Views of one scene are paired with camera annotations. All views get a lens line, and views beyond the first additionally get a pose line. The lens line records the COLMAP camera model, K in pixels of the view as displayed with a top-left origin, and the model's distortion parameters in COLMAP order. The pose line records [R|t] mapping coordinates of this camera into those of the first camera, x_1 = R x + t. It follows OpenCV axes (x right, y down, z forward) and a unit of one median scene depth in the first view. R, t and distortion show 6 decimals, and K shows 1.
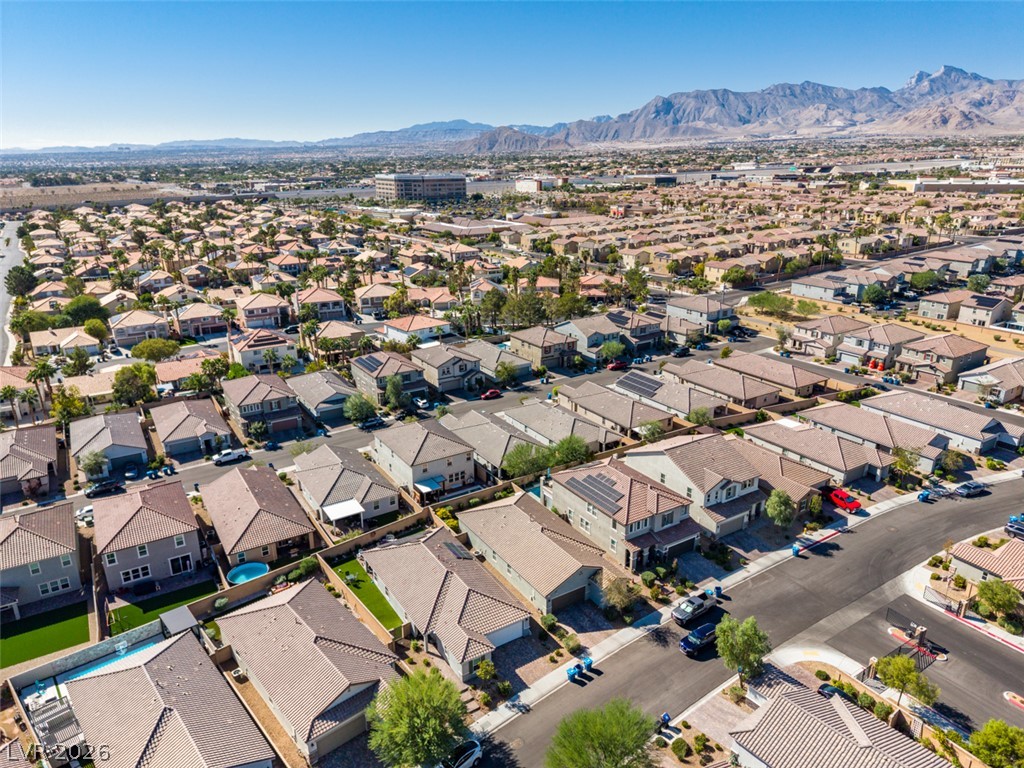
lens RADIAL K [[685.3, 0, 512.0], [0, 685.3, 384.0], [0, 0, 1]] dist [0.042340, -0.053489]
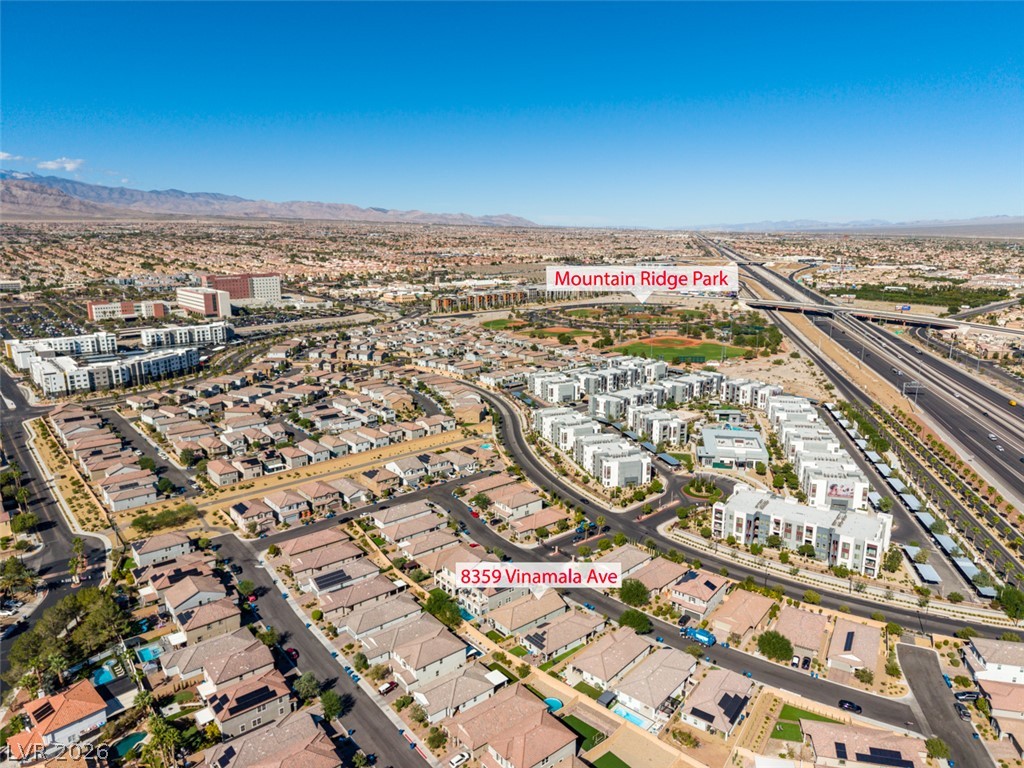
lens RADIAL K [[685.3, 0, 512.0], [0, 685.3, 384.0], [0, 0, 1]] dist [0.042340, -0.053489]
pose [[-0.134347, -0.209585, 0.968517, -1.148965], [0.315566, 0.917445, 0.242306, -0.587038], [-0.939345, 0.338184, -0.057119, 0.526762]]
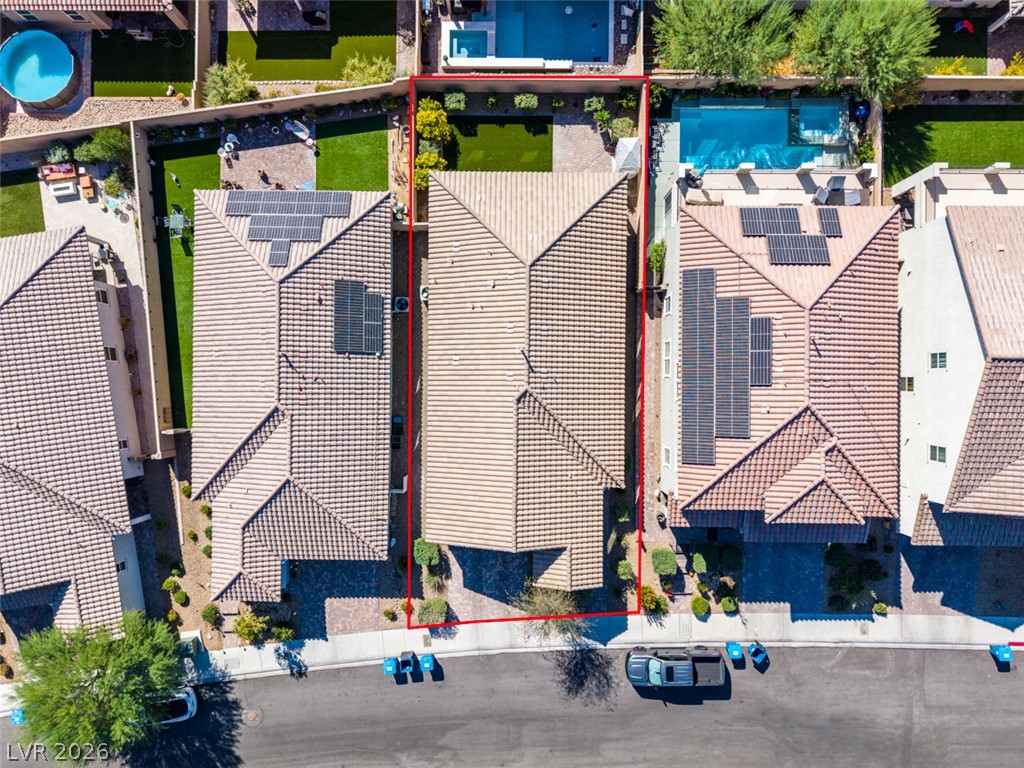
lens RADIAL K [[685.3, 0, 512.0], [0, 685.3, 384.0], [0, 0, 1]] dist [0.042340, -0.053489]
pose [[0.842745, 0.538282, 0.005773, 0.017153], [-0.173315, 0.261161, 0.949609, -0.111750], [0.509649, -0.801279, 0.313384, 0.477595]]
